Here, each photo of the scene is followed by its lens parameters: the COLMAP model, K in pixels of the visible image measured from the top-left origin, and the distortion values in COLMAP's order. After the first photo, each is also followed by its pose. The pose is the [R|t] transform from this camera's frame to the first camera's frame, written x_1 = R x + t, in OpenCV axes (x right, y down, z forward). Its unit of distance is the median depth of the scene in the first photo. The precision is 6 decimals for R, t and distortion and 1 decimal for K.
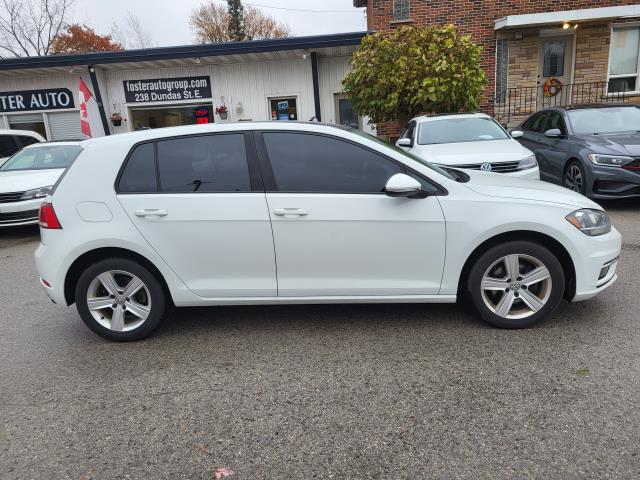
lens RADIAL K [[484.3, 0, 320.0], [0, 484.3, 240.0], [0, 0, 1]] dist [0.049907, -0.012460]
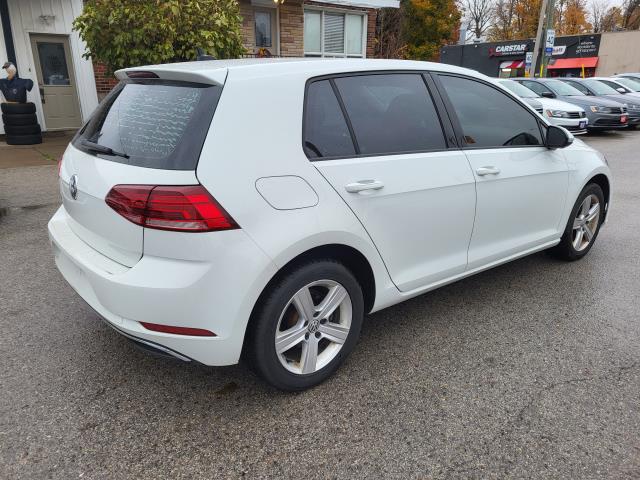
lens RADIAL K [[484.3, 0, 320.0], [0, 484.3, 240.0], [0, 0, 1]] dist [0.049907, -0.012460]
pose [[0.735039, -0.152049, 0.660756, -0.822864], [0.110393, 0.988365, 0.104633, -0.056807], [-0.668978, -0.003967, 0.743272, 0.522150]]
